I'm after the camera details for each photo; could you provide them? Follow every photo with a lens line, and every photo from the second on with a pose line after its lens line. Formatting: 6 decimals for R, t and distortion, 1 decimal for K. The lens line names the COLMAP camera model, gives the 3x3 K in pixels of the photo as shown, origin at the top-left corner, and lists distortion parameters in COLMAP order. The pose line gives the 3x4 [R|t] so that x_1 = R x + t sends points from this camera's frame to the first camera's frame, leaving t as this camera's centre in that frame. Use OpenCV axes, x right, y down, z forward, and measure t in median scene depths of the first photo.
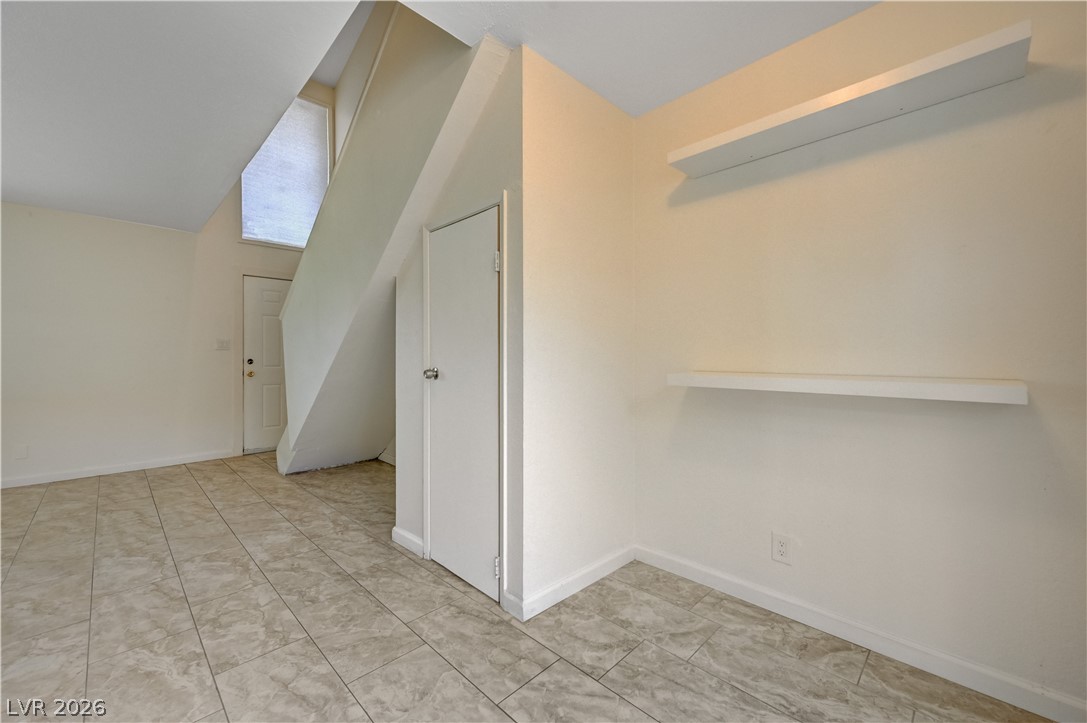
lens RADIAL K [[440.1, 0, 557.7], [0, 440.1, 351.9], [0, 0, 1]] dist [0.005299, 0.000453]
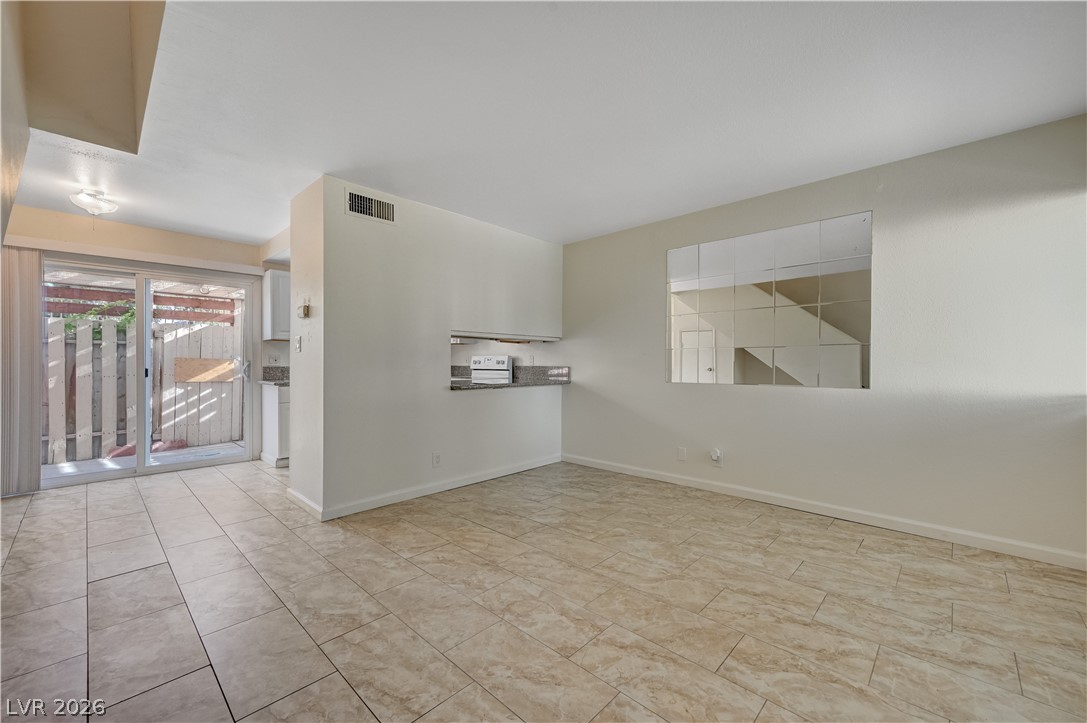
lens RADIAL K [[440.1, 0, 554.9], [0, 440.1, 363.7], [0, 0, 1]] dist [0.005299, 0.000453]
pose [[-0.999772, 0.004525, -0.020875, -1.668327], [0.004702, 0.999953, -0.008439, 0.027008], [0.020836, -0.008535, -0.999746, 2.275986]]
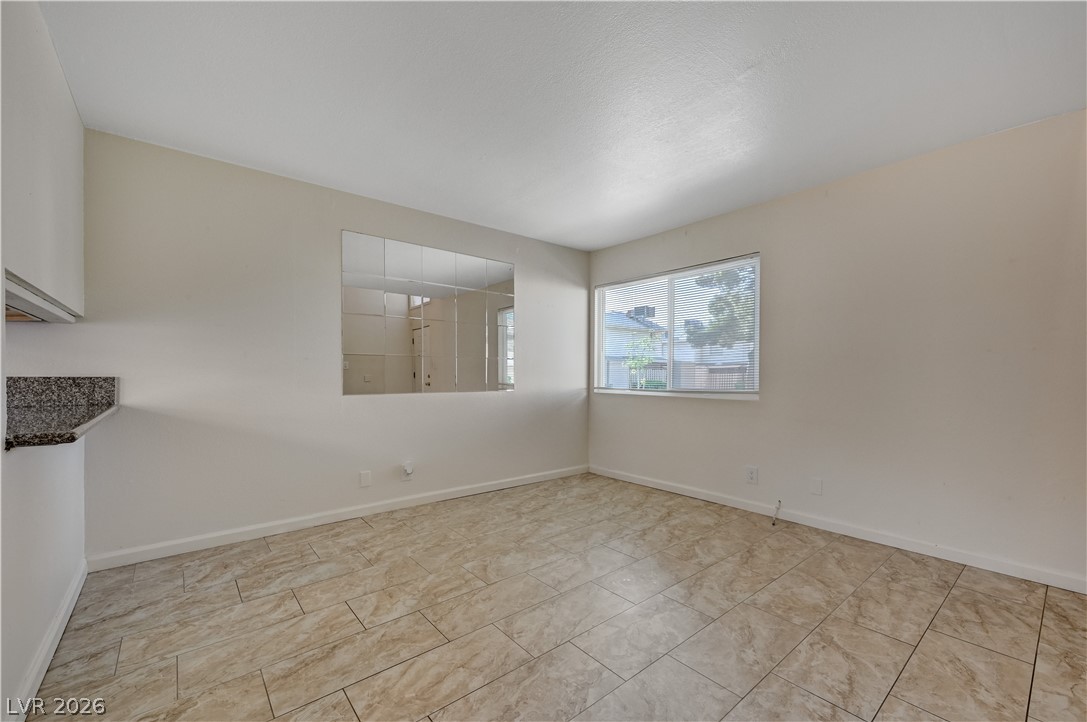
lens RADIAL K [[440.1, 0, 541.4], [0, 440.1, 366.5], [0, 0, 1]] dist [0.005299, 0.000453]
pose [[-0.105399, -0.014016, -0.994331, -0.661950], [0.010396, 0.999830, -0.015196, 0.021359], [0.994376, -0.011939, -0.105235, 1.144396]]
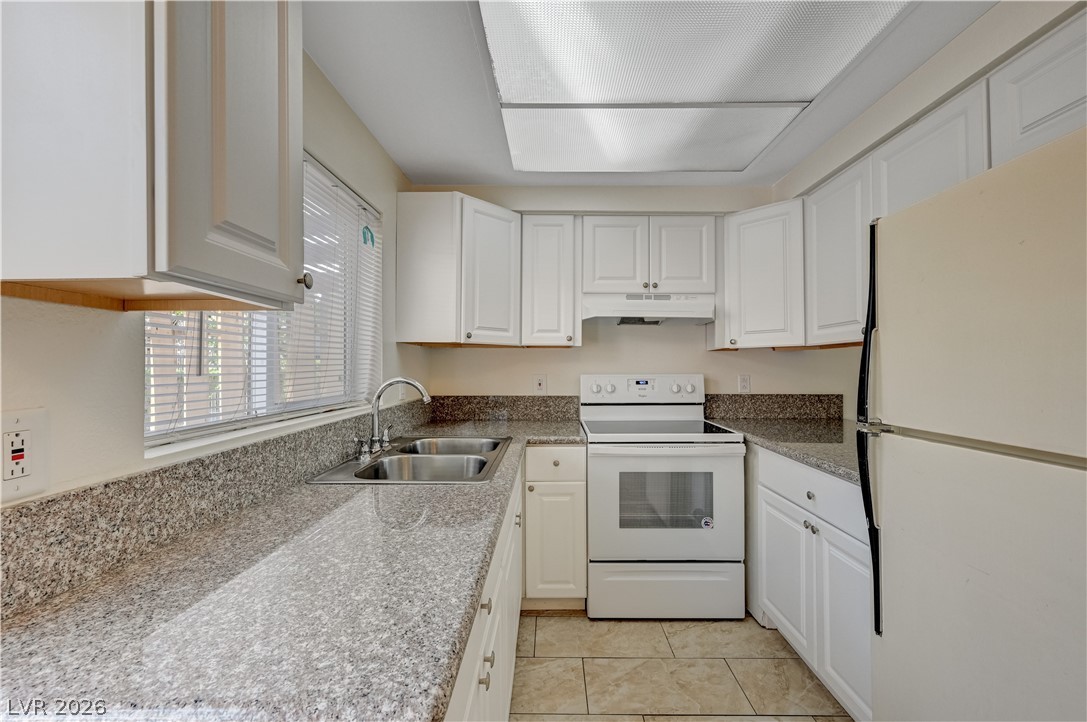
lens RADIAL K [[440.1, 0, 551.7], [0, 440.1, 361.5], [0, 0, 1]] dist [0.005299, 0.000453]
pose [[-0.713006, 0.001730, -0.701156, -0.126151], [0.014094, 0.999830, -0.011864, -0.082307], [0.701017, -0.018341, -0.712909, 0.160434]]
